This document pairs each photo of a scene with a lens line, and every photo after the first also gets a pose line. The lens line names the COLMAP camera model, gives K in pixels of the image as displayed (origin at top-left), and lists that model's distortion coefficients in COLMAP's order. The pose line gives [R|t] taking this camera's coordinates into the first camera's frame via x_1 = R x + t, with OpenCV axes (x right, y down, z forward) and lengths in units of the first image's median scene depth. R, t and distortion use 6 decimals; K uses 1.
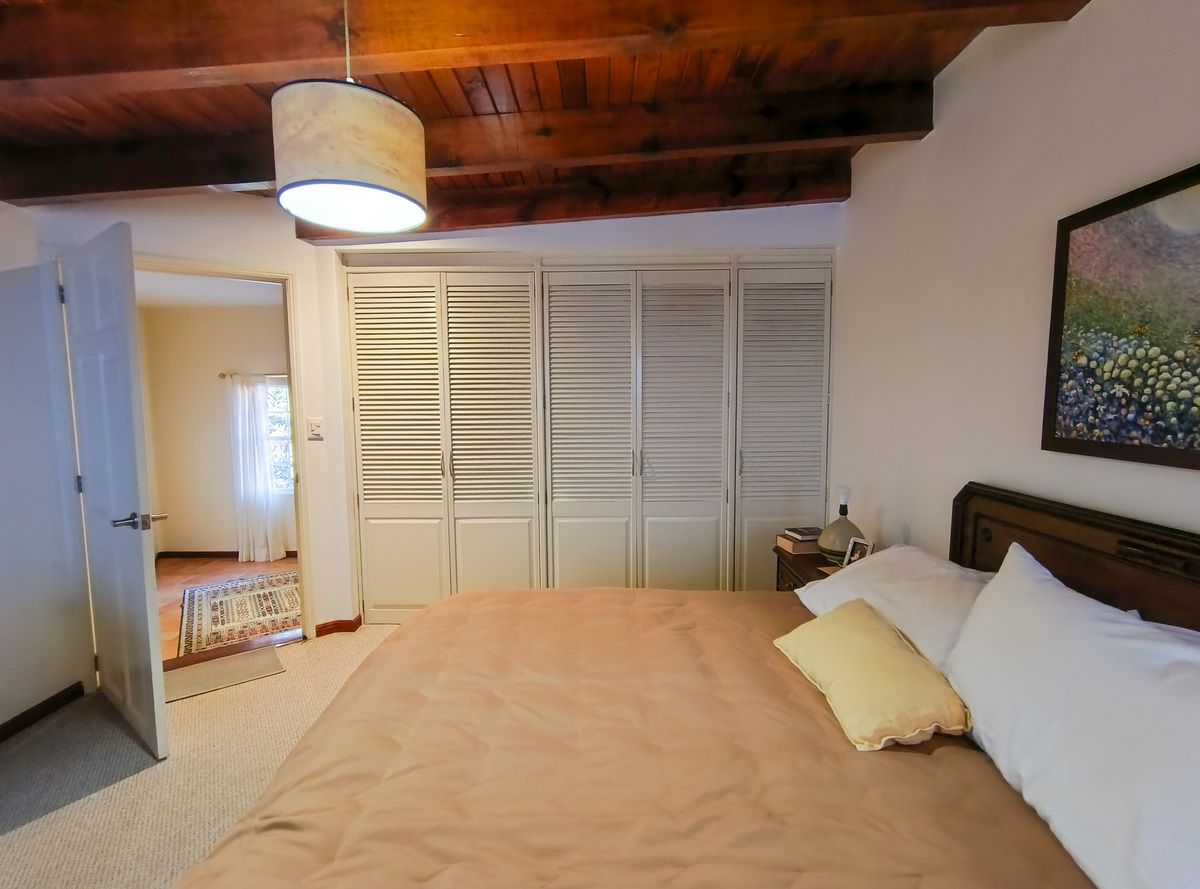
lens RADIAL K [[548.0, 0, 601.4], [0, 548.0, 443.2], [0, 0, 1]] dist [-0.000860, -0.000764]
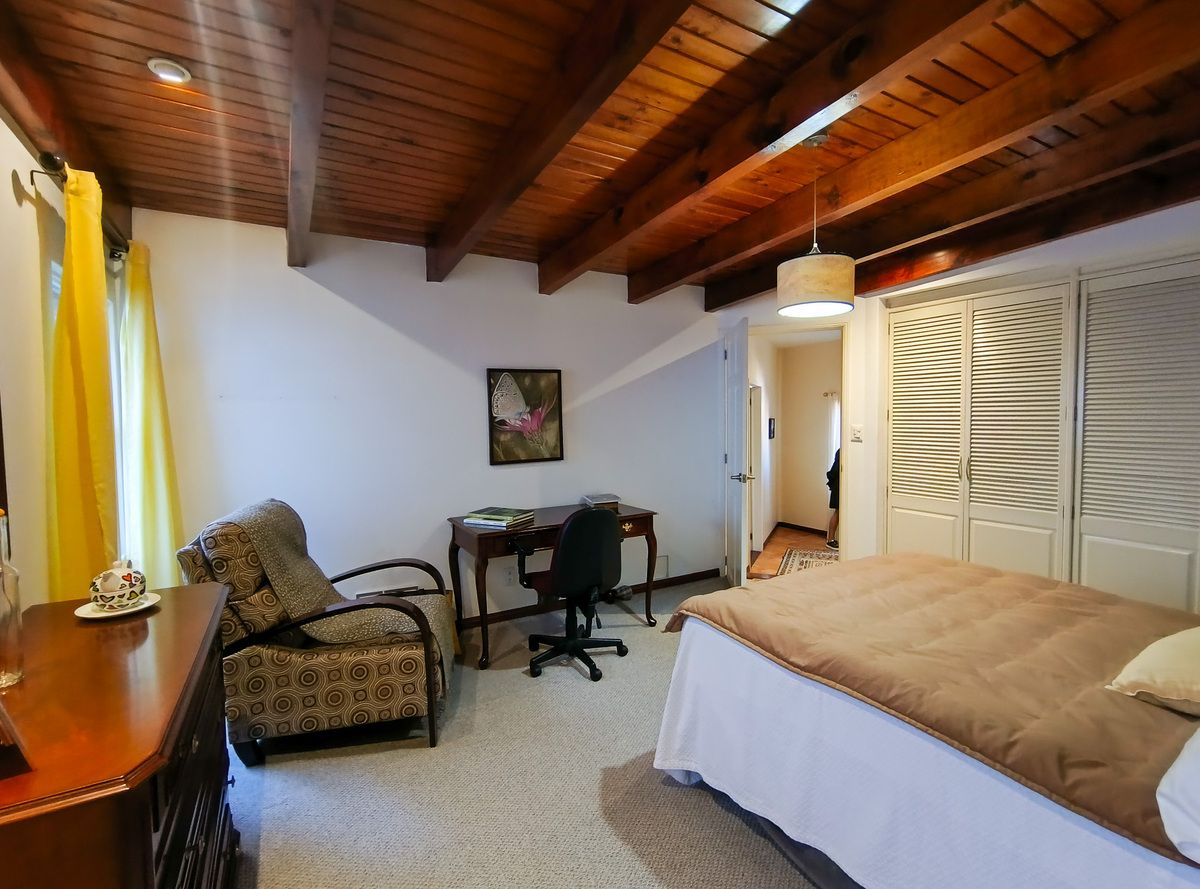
lens RADIAL K [[548.0, 0, 599.4], [0, 548.0, 442.2], [0, 0, 1]] dist [-0.000860, -0.000764]
pose [[0.501636, 0.044070, -0.863956, 1.351032], [-0.068271, 0.997603, 0.011248, 0.097718], [0.862381, 0.053341, 0.503442, -0.928460]]
